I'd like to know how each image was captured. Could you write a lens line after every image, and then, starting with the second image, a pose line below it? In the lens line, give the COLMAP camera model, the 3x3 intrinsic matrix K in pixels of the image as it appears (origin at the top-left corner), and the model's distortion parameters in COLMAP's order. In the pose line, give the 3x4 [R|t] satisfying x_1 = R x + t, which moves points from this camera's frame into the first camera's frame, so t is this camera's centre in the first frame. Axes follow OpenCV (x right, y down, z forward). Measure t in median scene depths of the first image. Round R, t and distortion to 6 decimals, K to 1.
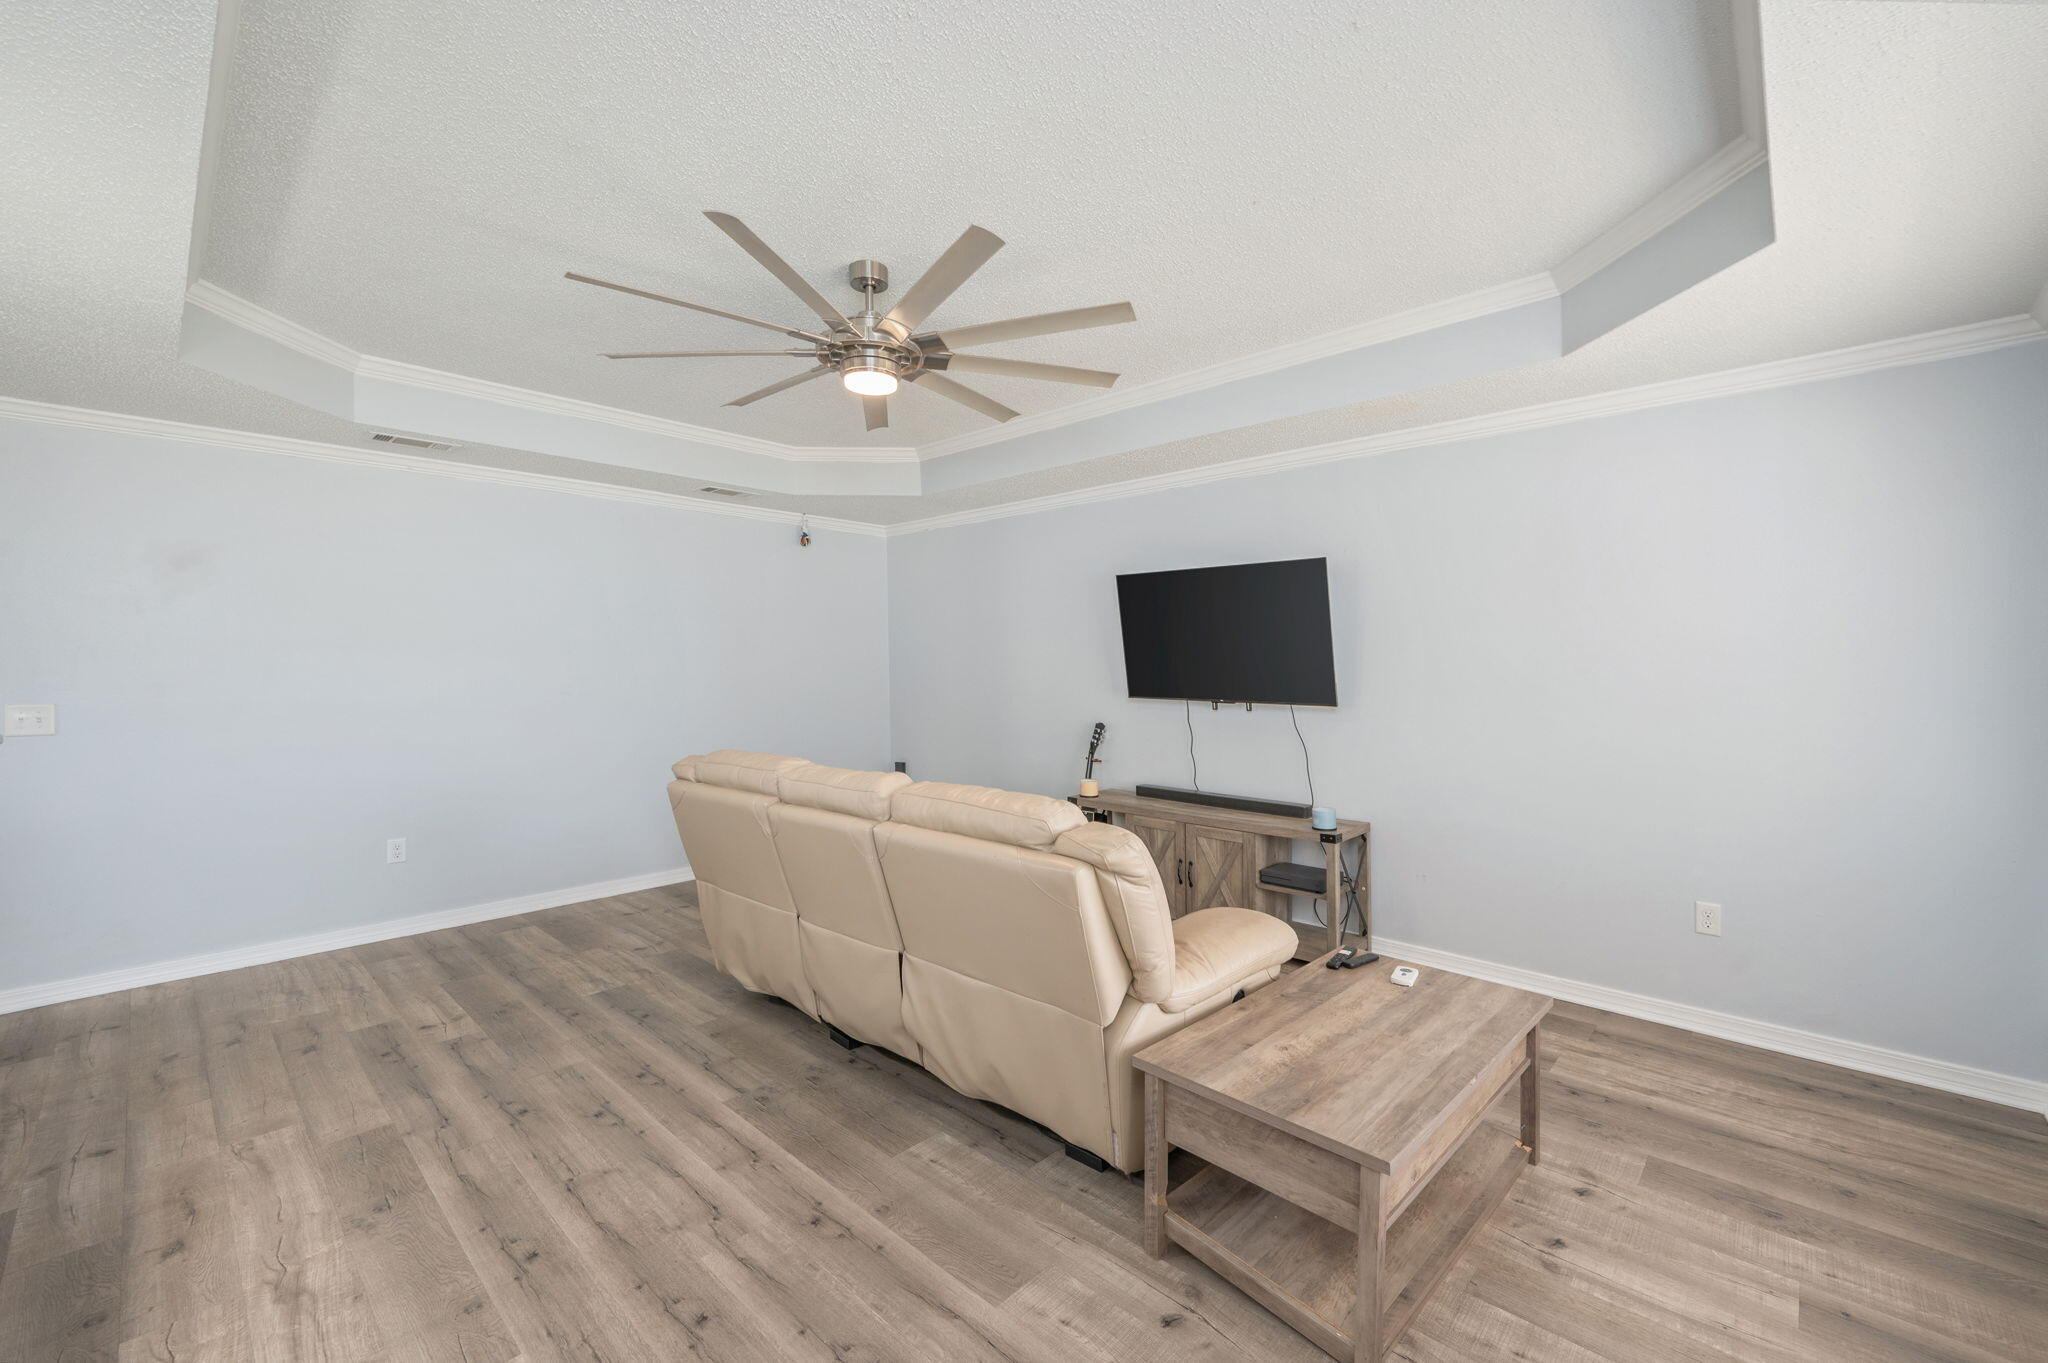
lens RADIAL K [[853.5, 0, 1015.3], [0, 853.5, 689.0], [0, 0, 1]] dist [-0.008593, -0.000251]
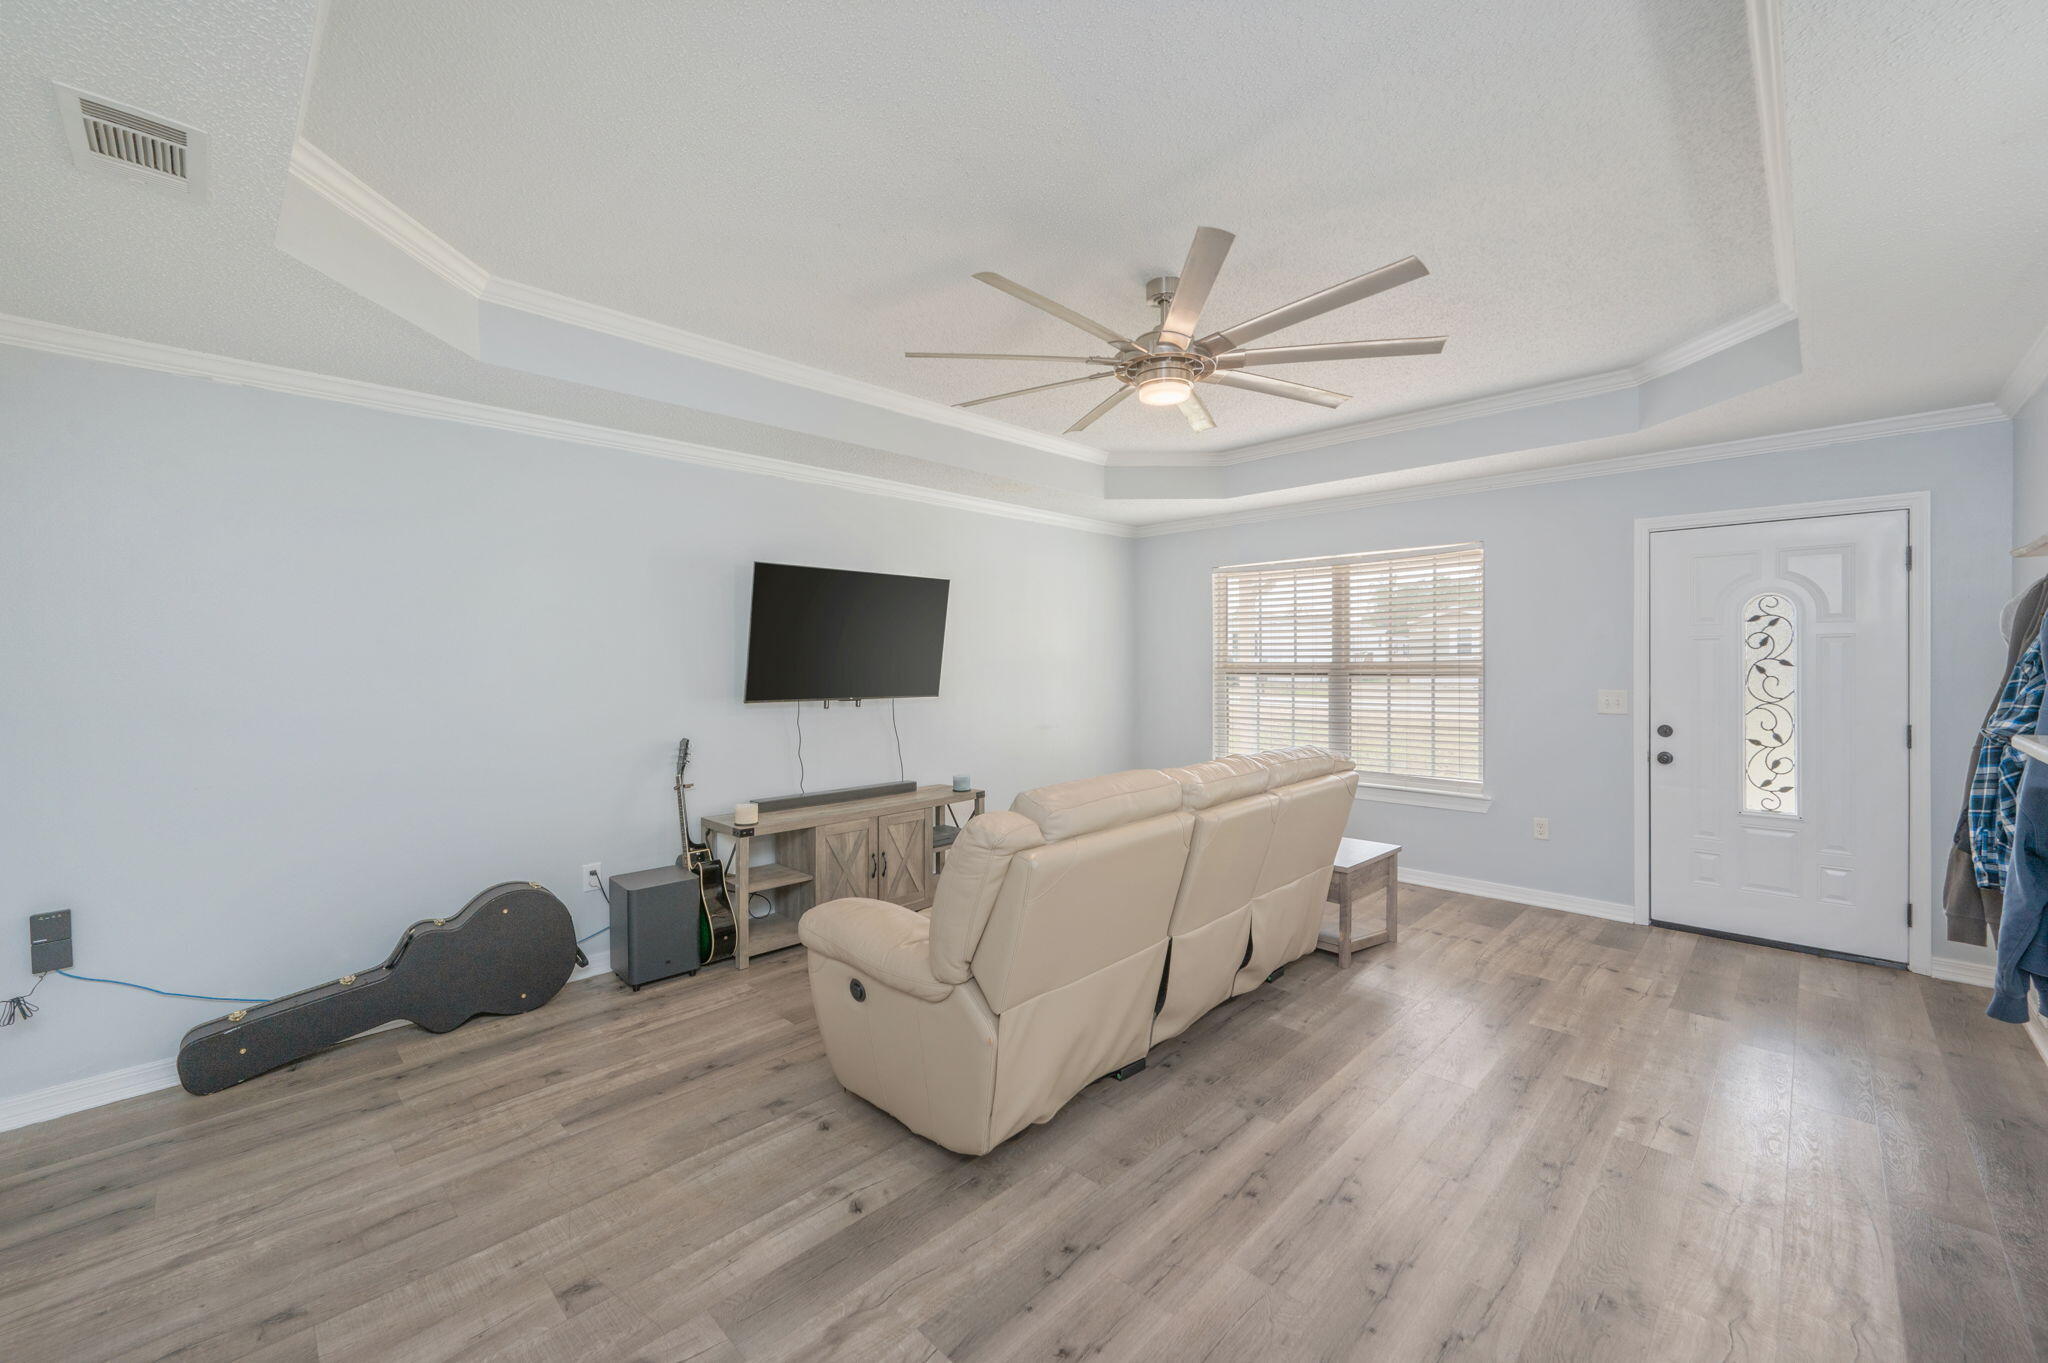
lens RADIAL K [[853.5, 0, 1019.2], [0, 853.5, 666.9], [0, 0, 1]] dist [-0.008593, -0.000251]
pose [[-0.013734, -0.009042, 0.999865, -1.124064], [0.036388, 0.999292, 0.009536, -0.038101], [-0.999243, 0.036514, -0.013395, 1.120748]]
